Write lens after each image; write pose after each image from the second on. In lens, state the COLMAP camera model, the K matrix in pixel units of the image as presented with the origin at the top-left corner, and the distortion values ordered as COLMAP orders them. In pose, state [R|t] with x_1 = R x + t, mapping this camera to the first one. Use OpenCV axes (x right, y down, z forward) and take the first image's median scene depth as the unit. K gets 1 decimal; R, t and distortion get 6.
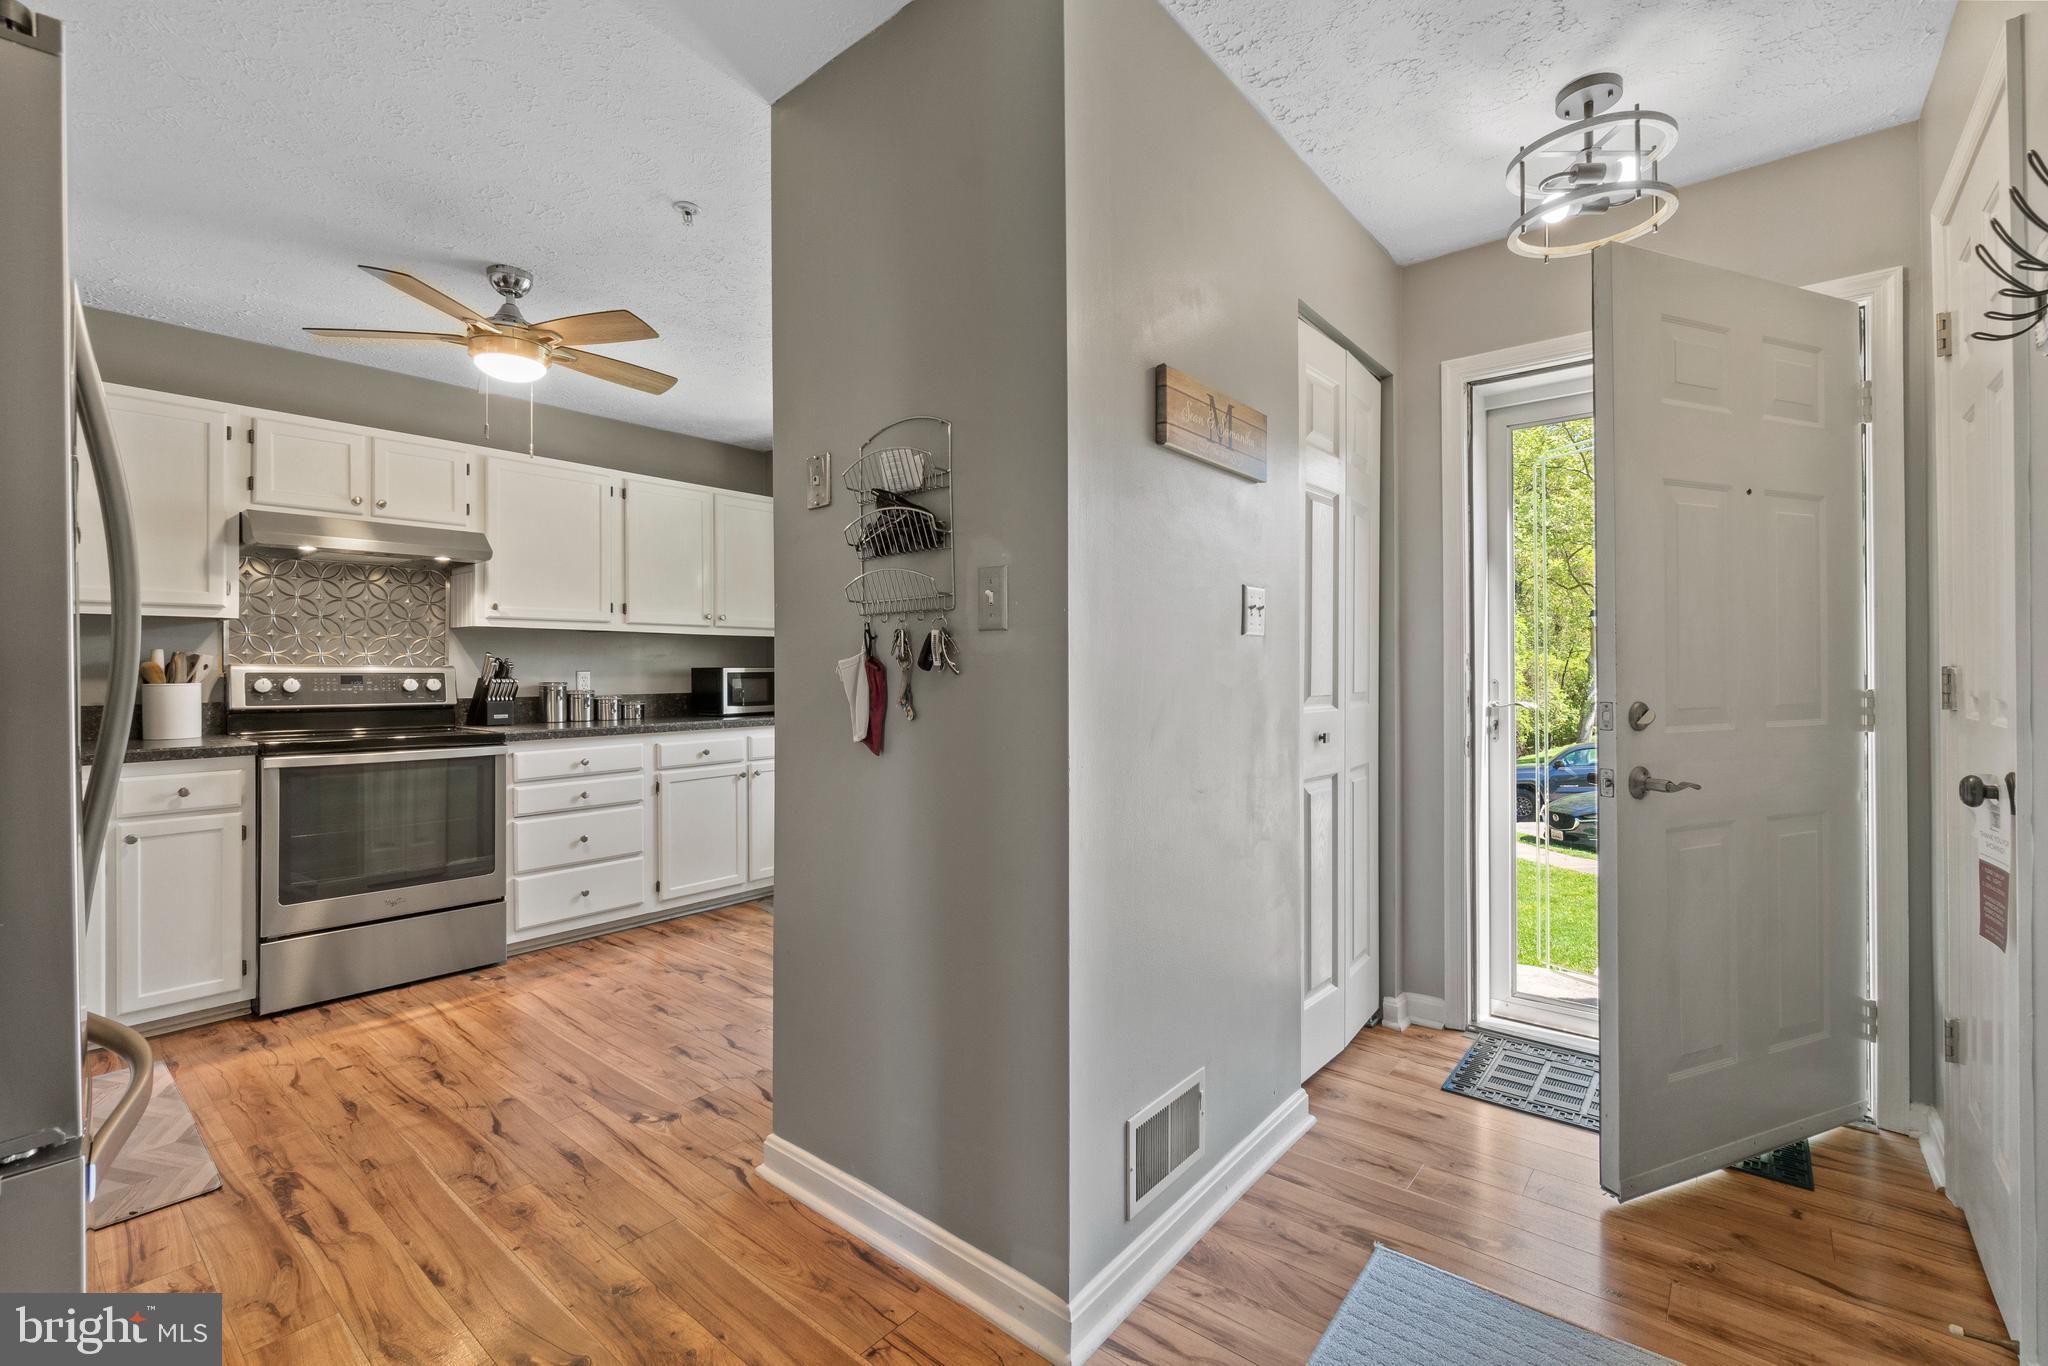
lens RADIAL K [[888.7, 0, 1009.7], [0, 888.7, 671.2], [0, 0, 1]] dist [-0.004771, 0.001033]
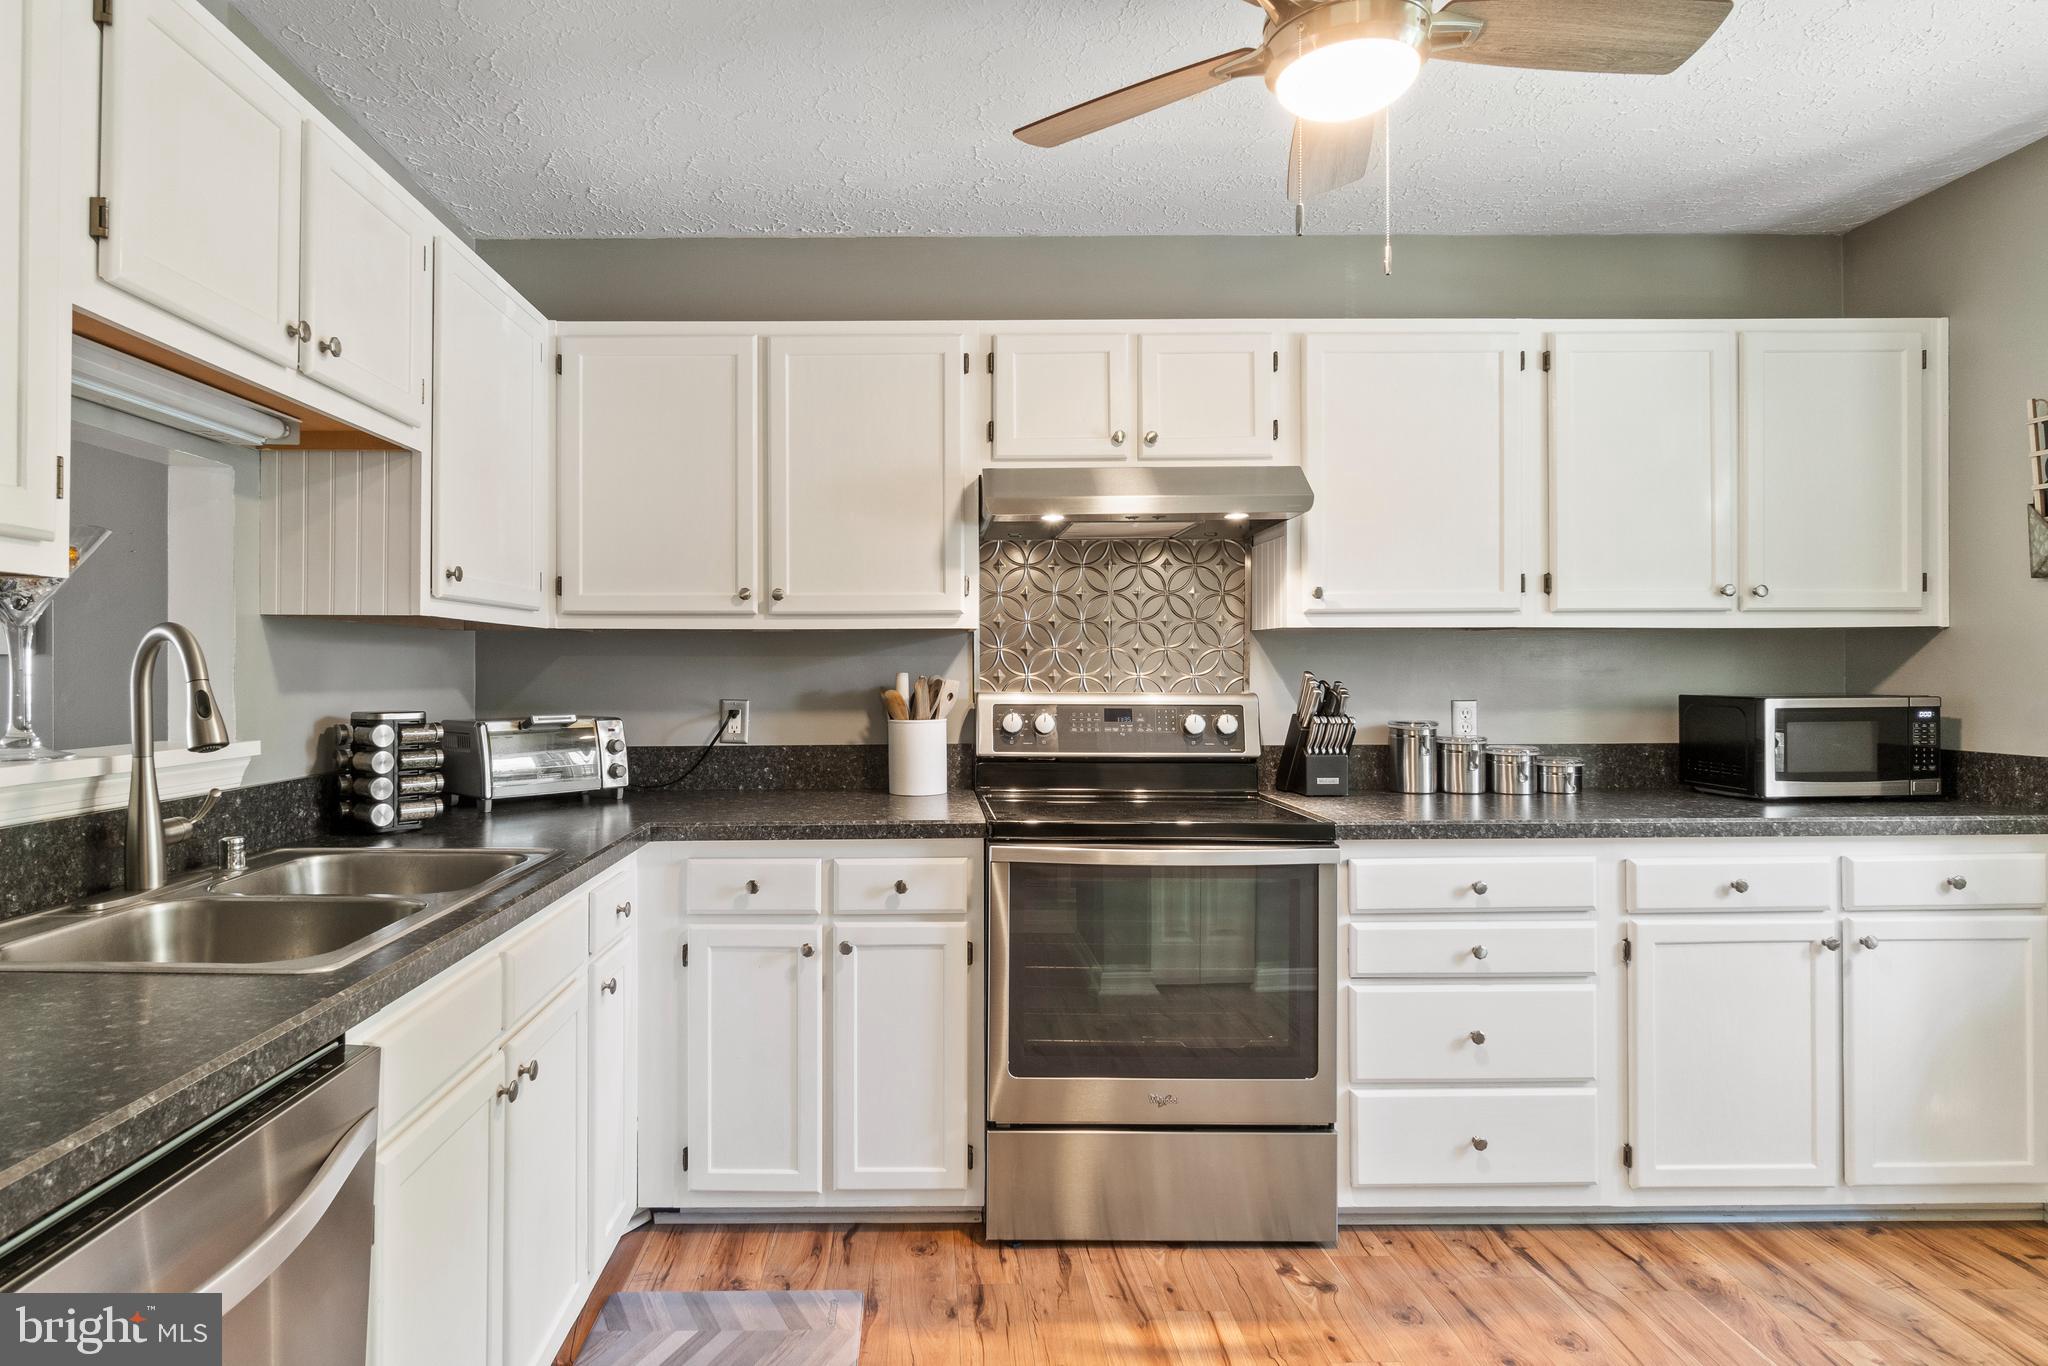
lens RADIAL K [[1107.1, 0, 935.0], [0, 1107.1, 667.3], [0, 0, 1]] dist [-0.005349, -0.001282]
pose [[0.651912, -0.000855, -0.758295, -0.243549], [0.001333, 0.999999, 0.000019, -0.030314], [0.758294, -0.001023, 0.651912, 0.422714]]
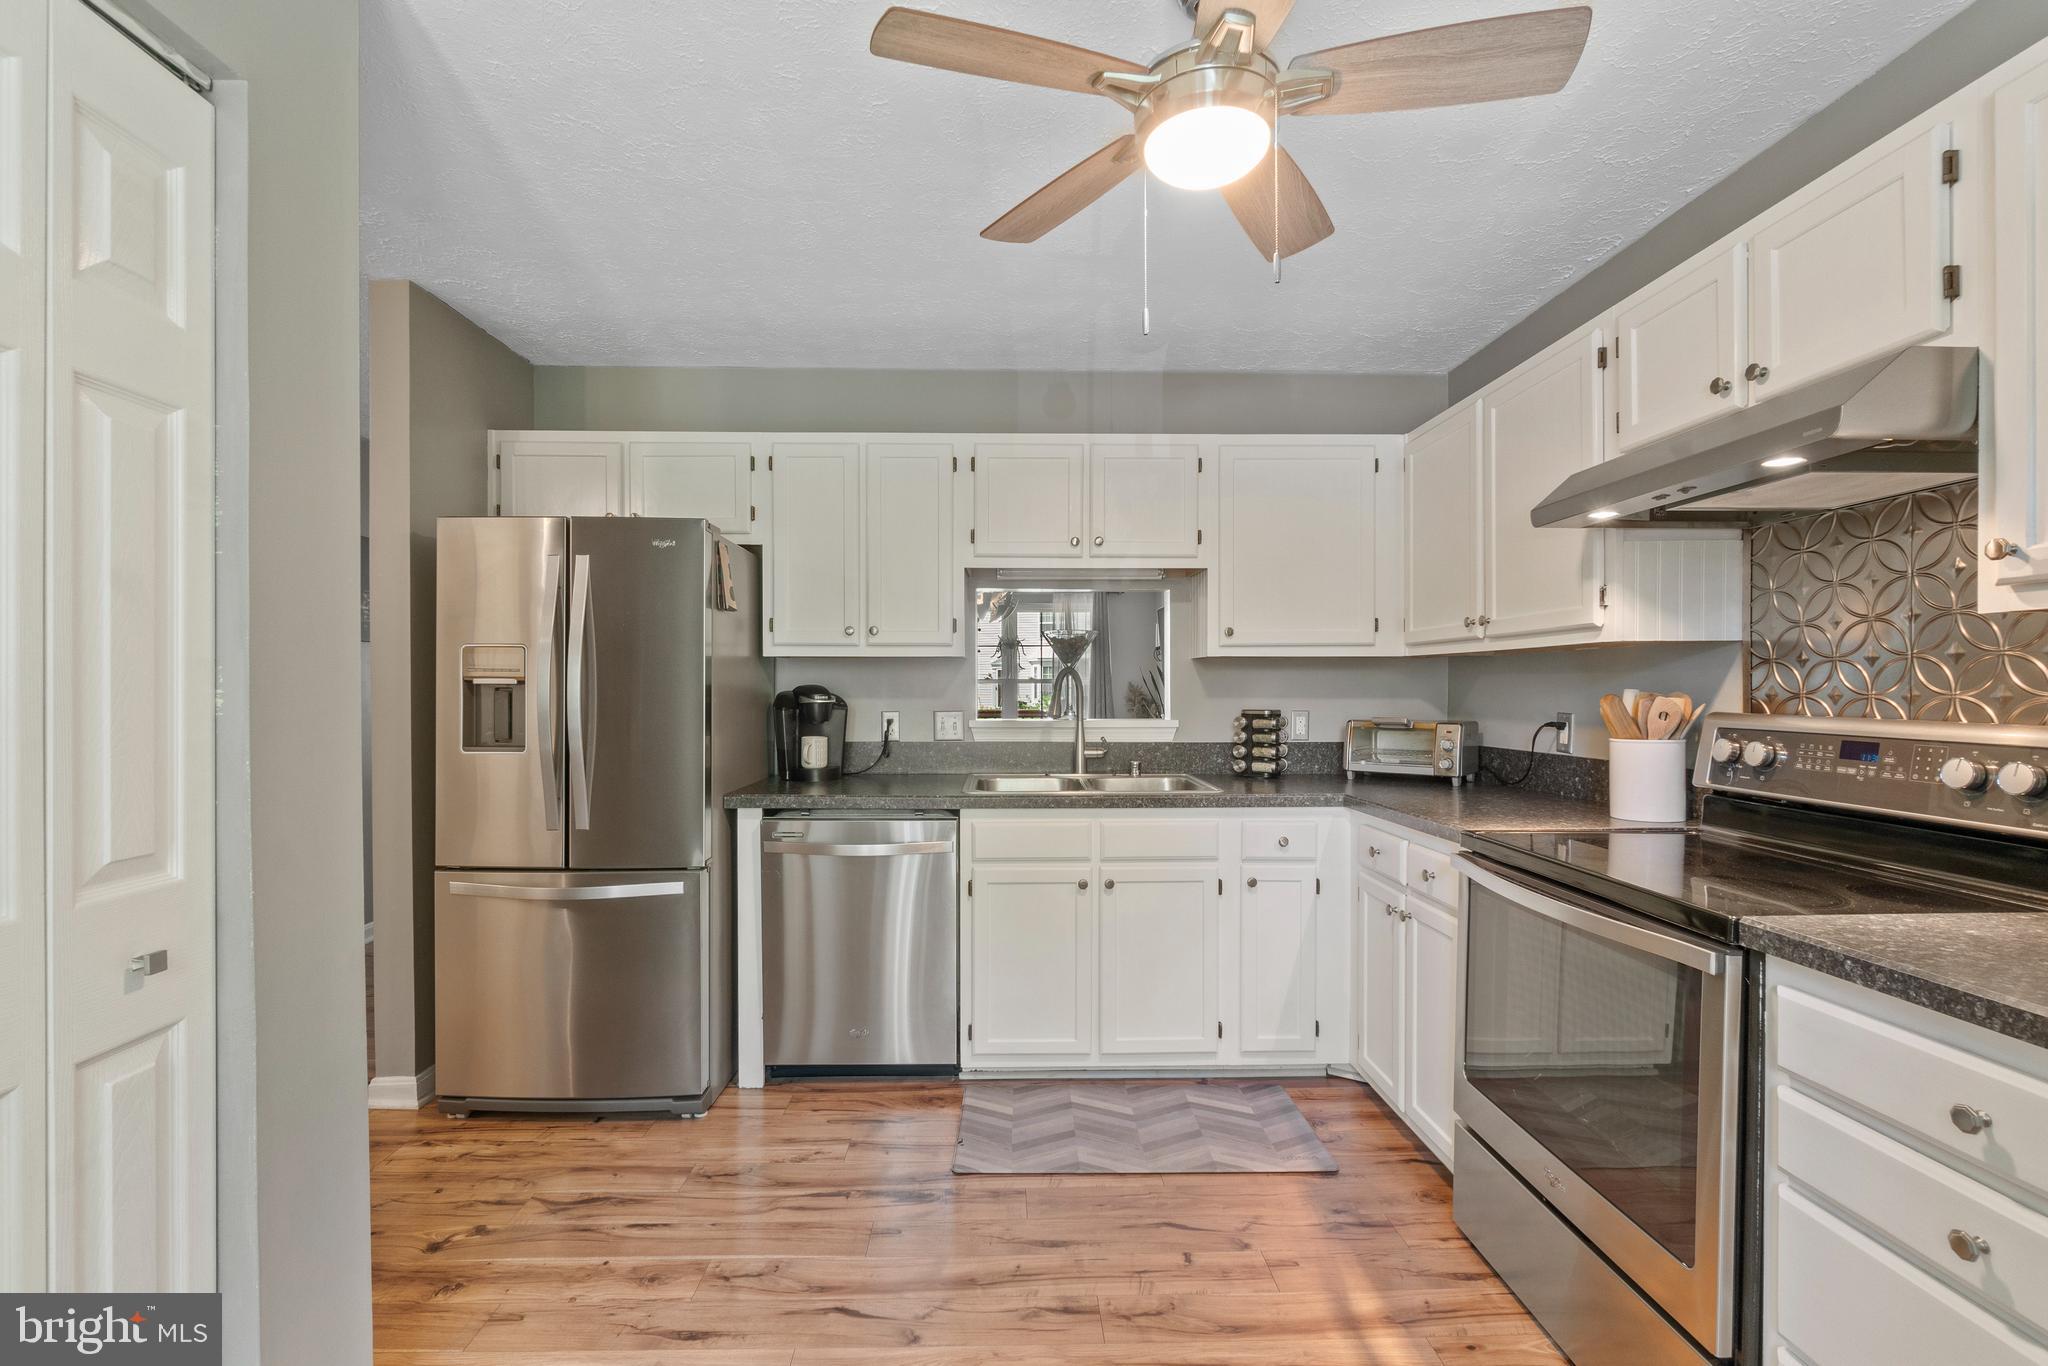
lens RADIAL K [[888.7, 0, 1006.8], [0, 888.7, 695.0], [0, 0, 1]] dist [-0.004771, 0.001033]
pose [[-0.748498, 0.009352, -0.663071, -0.121661], [0.003939, 0.999946, 0.009657, -0.029749], [0.663125, 0.004616, -0.748495, 1.227466]]
